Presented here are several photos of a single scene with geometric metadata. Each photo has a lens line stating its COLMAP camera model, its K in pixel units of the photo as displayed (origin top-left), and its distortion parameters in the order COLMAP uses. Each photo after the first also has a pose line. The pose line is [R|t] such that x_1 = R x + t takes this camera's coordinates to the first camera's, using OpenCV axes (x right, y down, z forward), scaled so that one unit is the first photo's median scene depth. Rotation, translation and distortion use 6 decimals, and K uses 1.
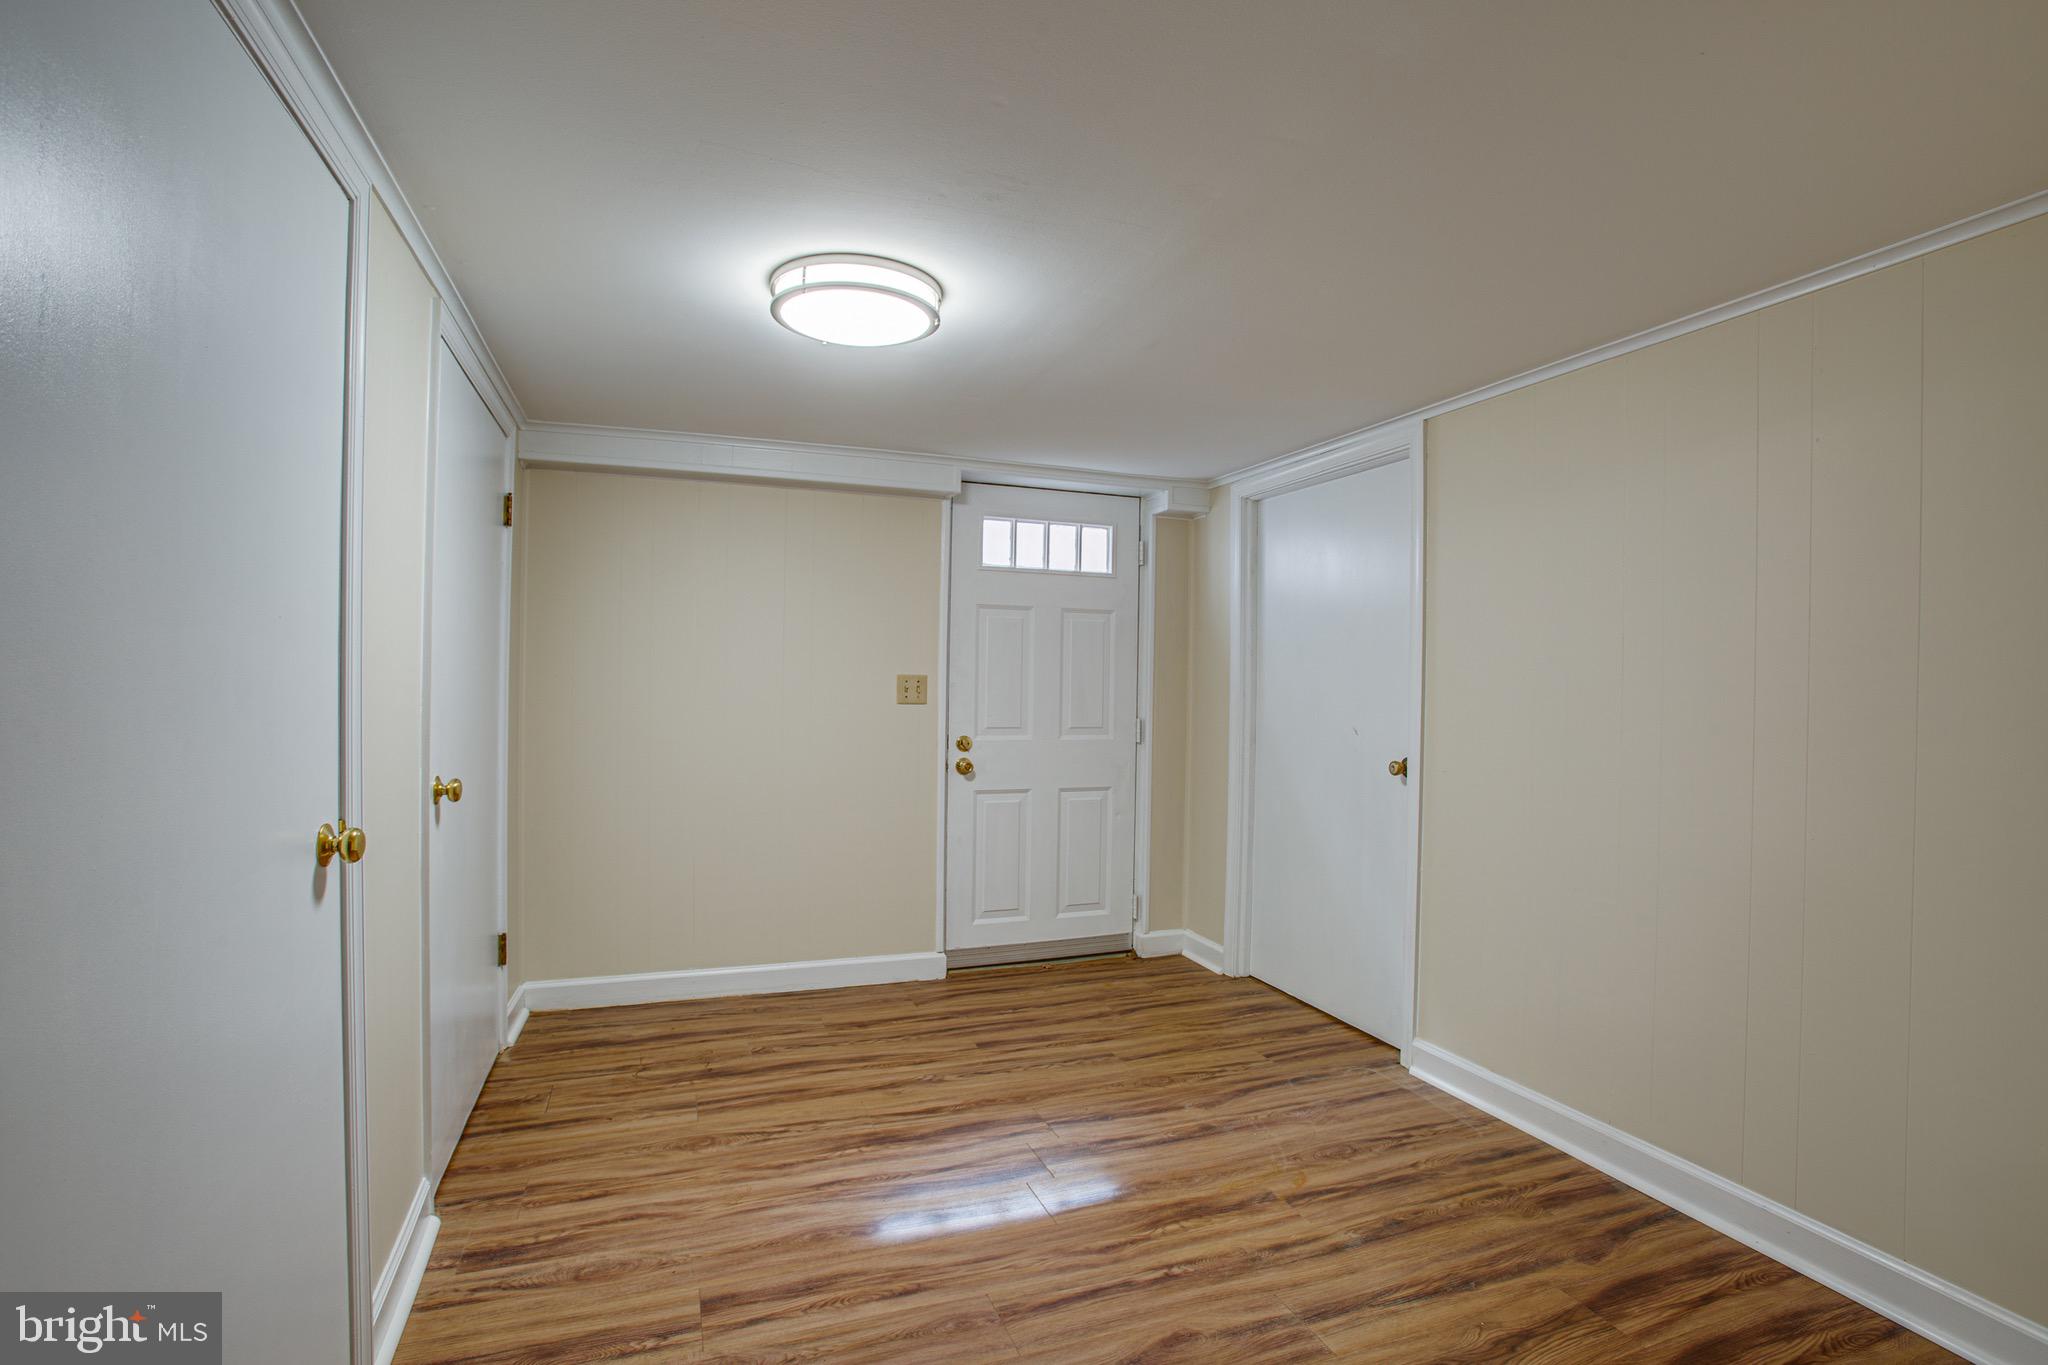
lens RADIAL K [[915.1, 0, 1024.0], [0, 915.1, 682.5], [0, 0, 1]] dist [-0.043982, 0.000265]
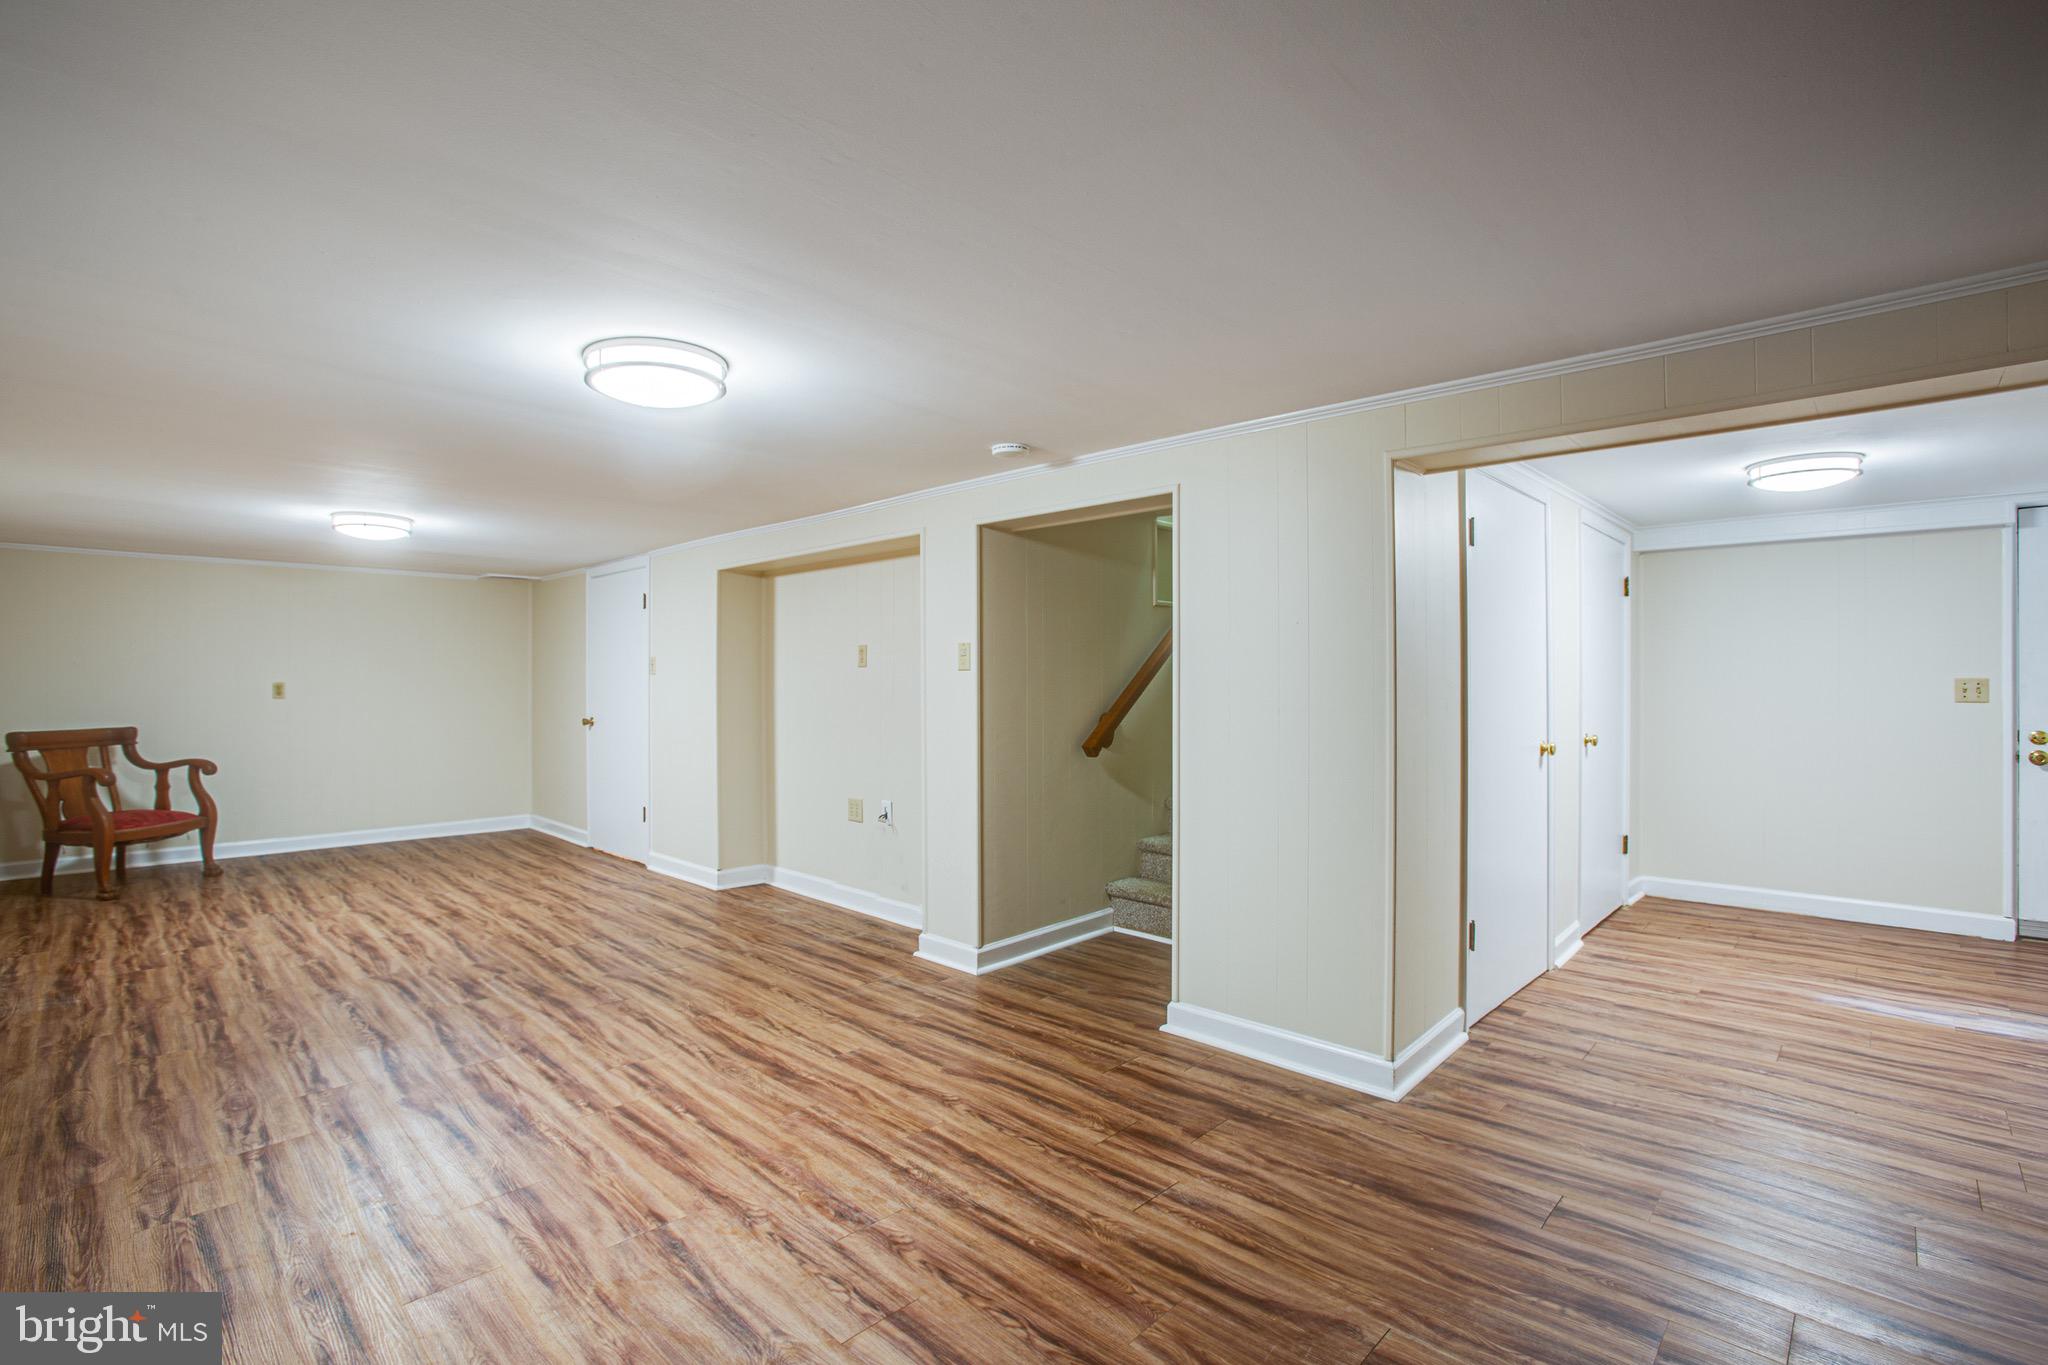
lens RADIAL K [[966.1, 0, 1032.5], [0, 966.1, 689.0], [0, 0, 1]] dist [-0.075223, 0.031349]
pose [[0.430387, -0.006256, -0.902623, 0.865243], [0.010197, 0.999946, -0.002069, -0.008039], [0.902587, -0.008313, 0.430428, -1.234374]]
